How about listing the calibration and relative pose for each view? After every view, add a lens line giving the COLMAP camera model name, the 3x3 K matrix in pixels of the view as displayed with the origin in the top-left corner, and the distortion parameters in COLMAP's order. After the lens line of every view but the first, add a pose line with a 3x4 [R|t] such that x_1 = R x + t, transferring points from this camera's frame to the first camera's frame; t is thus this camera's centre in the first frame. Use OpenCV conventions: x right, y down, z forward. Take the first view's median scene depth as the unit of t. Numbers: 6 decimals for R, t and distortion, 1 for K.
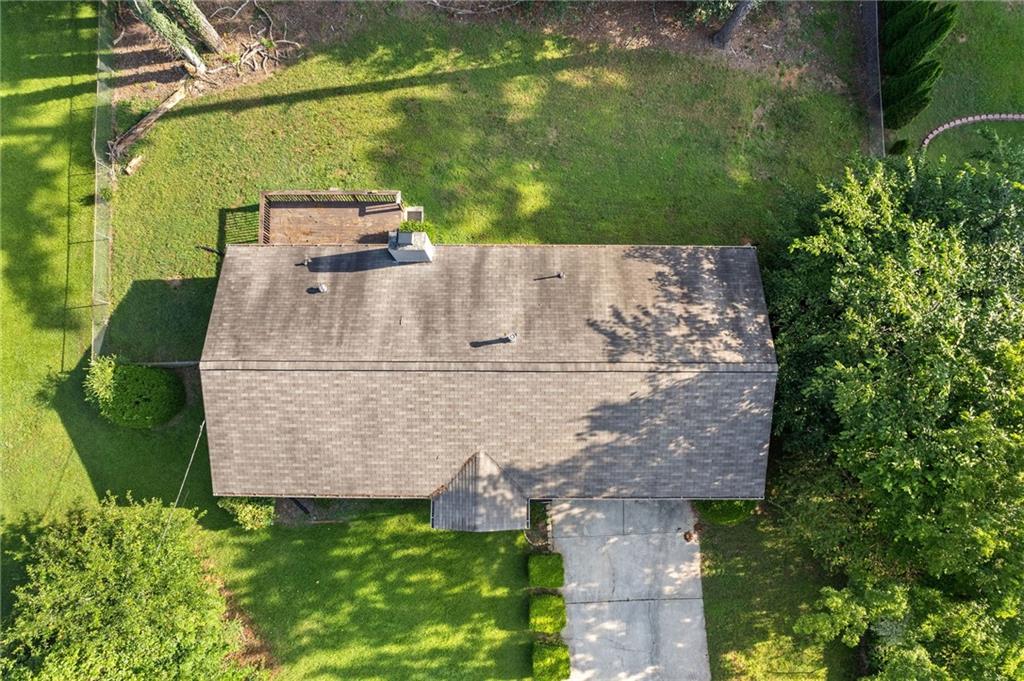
lens RADIAL K [[639.0, 0, 512.0], [0, 639.0, 340.5], [0, 0, 1]] dist [-0.000798, 0.000167]
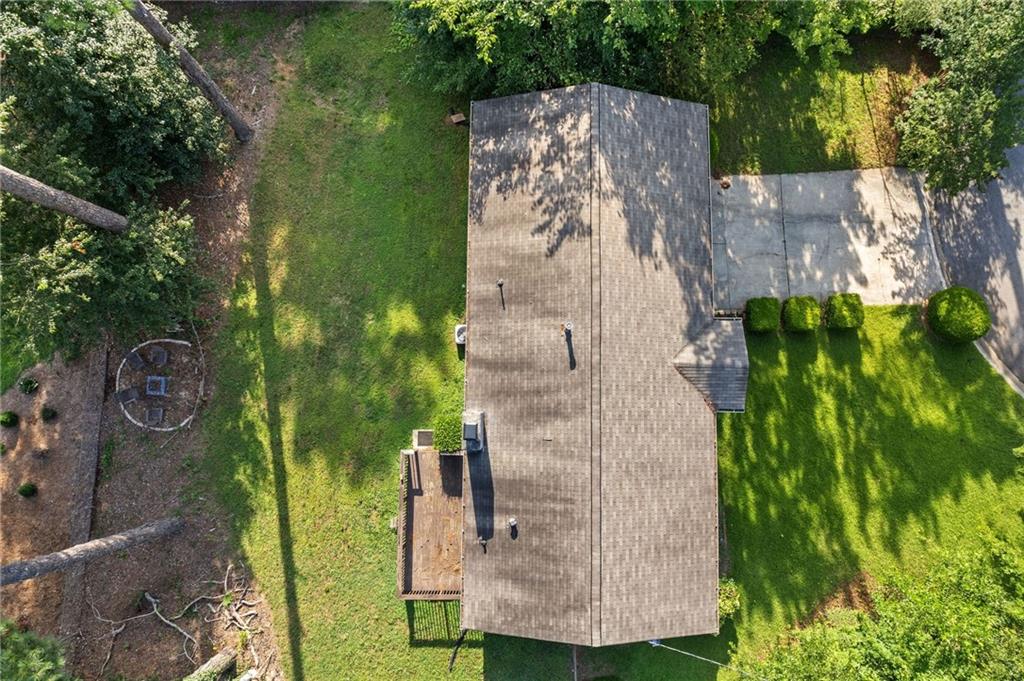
lens RADIAL K [[639.0, 0, 512.0], [0, 639.0, 340.5], [0, 0, 1]] dist [-0.000798, 0.000167]
pose [[0.008228, -0.993876, 0.110199, -0.113414], [0.994372, 0.019773, 0.104086, -0.167969], [-0.105628, 0.108722, 0.988444, 0.001380]]
